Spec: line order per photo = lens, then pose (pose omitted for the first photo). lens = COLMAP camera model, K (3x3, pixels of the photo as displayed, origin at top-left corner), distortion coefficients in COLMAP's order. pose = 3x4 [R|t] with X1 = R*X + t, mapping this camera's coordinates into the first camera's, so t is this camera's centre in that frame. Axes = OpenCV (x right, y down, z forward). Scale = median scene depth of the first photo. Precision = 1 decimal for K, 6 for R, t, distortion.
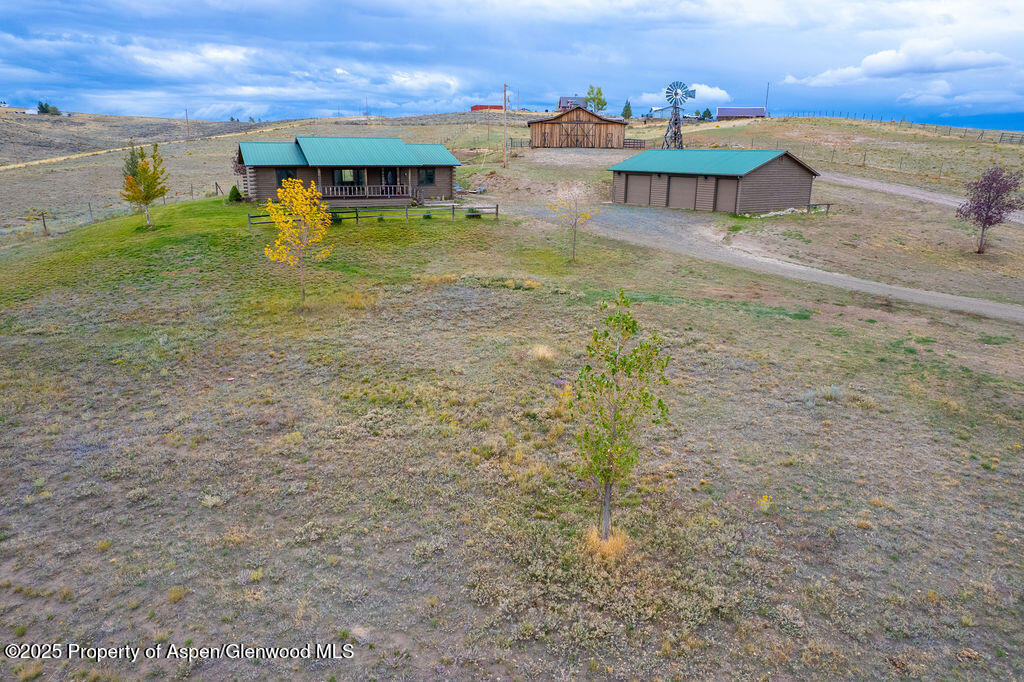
lens RADIAL K [[654.9, 0, 513.8], [0, 654.9, 344.5], [0, 0, 1]] dist [-0.073823, 0.069752]
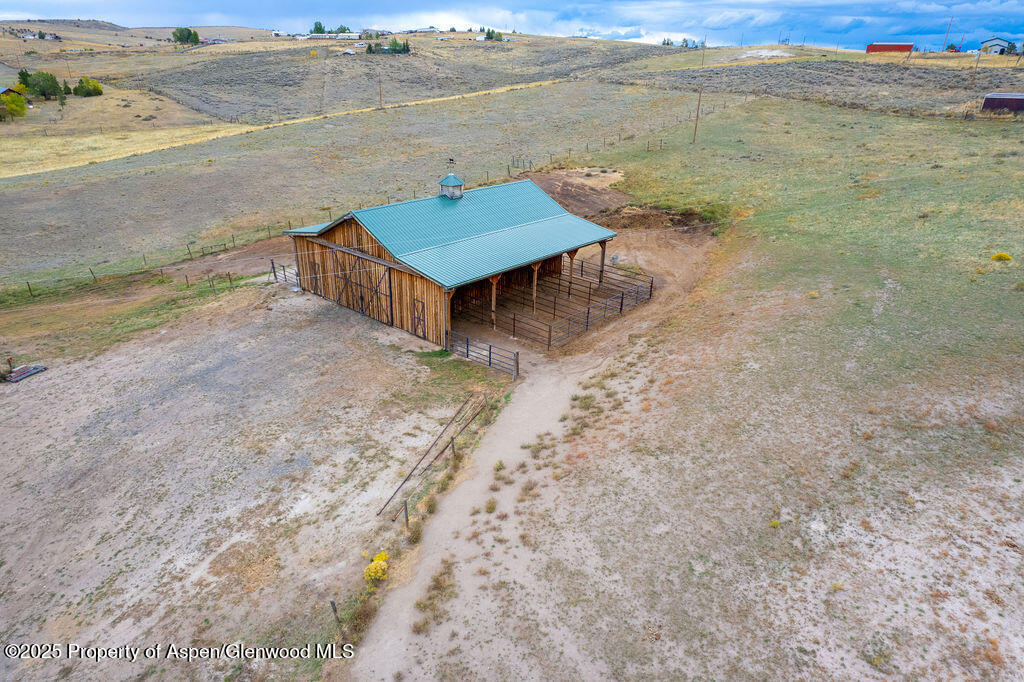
lens RADIAL K [[654.9, 0, 513.8], [0, 654.9, 344.5], [0, 0, 1]] dist [-0.073823, 0.069752]
pose [[0.766079, 0.266668, -0.584817, 0.840398], [-0.193463, 0.963345, 0.185846, -0.794189], [0.612940, -0.029232, 0.789589, 1.583086]]
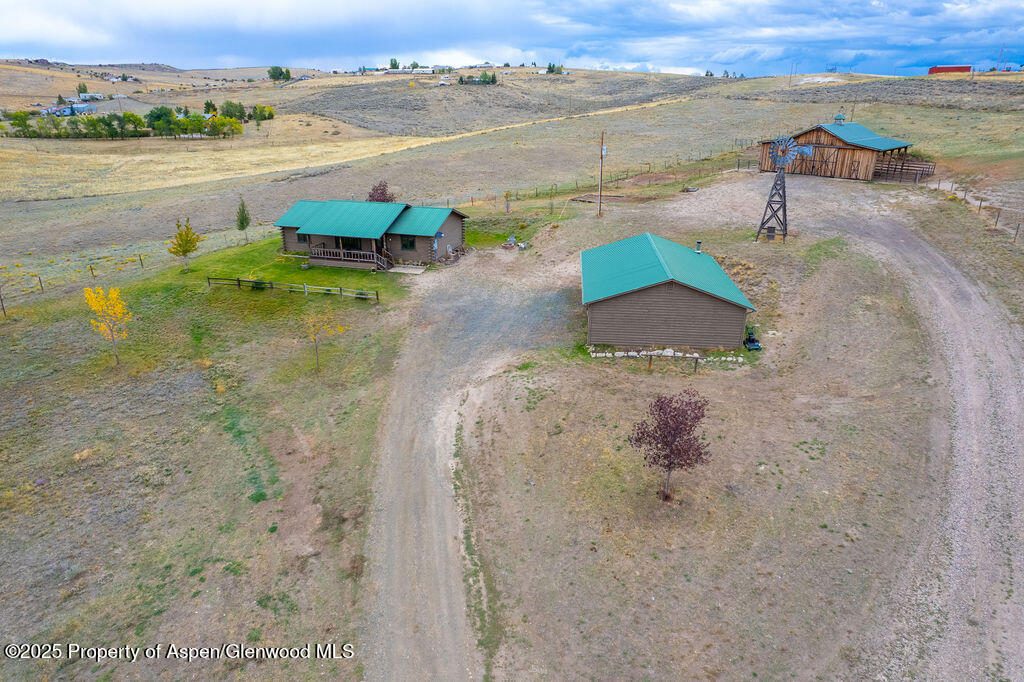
lens RADIAL K [[654.9, 0, 513.8], [0, 654.9, 344.5], [0, 0, 1]] dist [-0.073823, 0.069752]
pose [[0.756059, 0.233079, -0.611596, 0.771437], [-0.184605, 0.972444, 0.142387, -0.294539], [0.627930, 0.005251, 0.778252, 0.247495]]
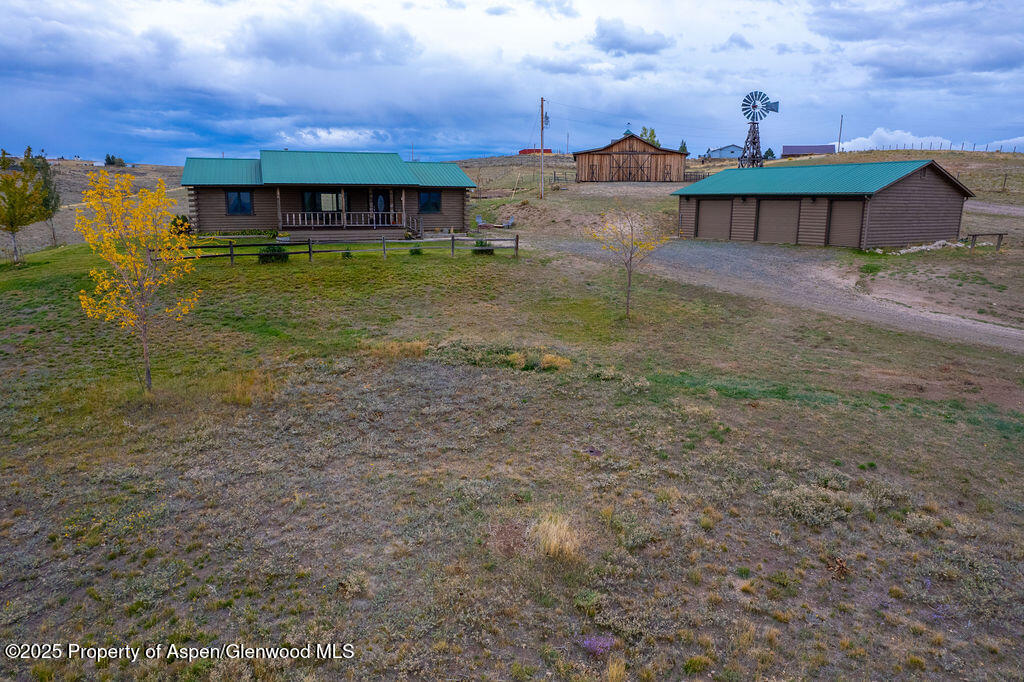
lens RADIAL K [[664.8, 0, 513.4], [0, 664.8, 339.6], [0, 0, 1]] dist [-0.078835, 0.069843]
pose [[0.997062, 0.008798, -0.076098, 0.023132], [-0.014882, 0.996704, -0.079748, -0.041272], [0.075145, 0.080647, 0.993906, 0.271046]]
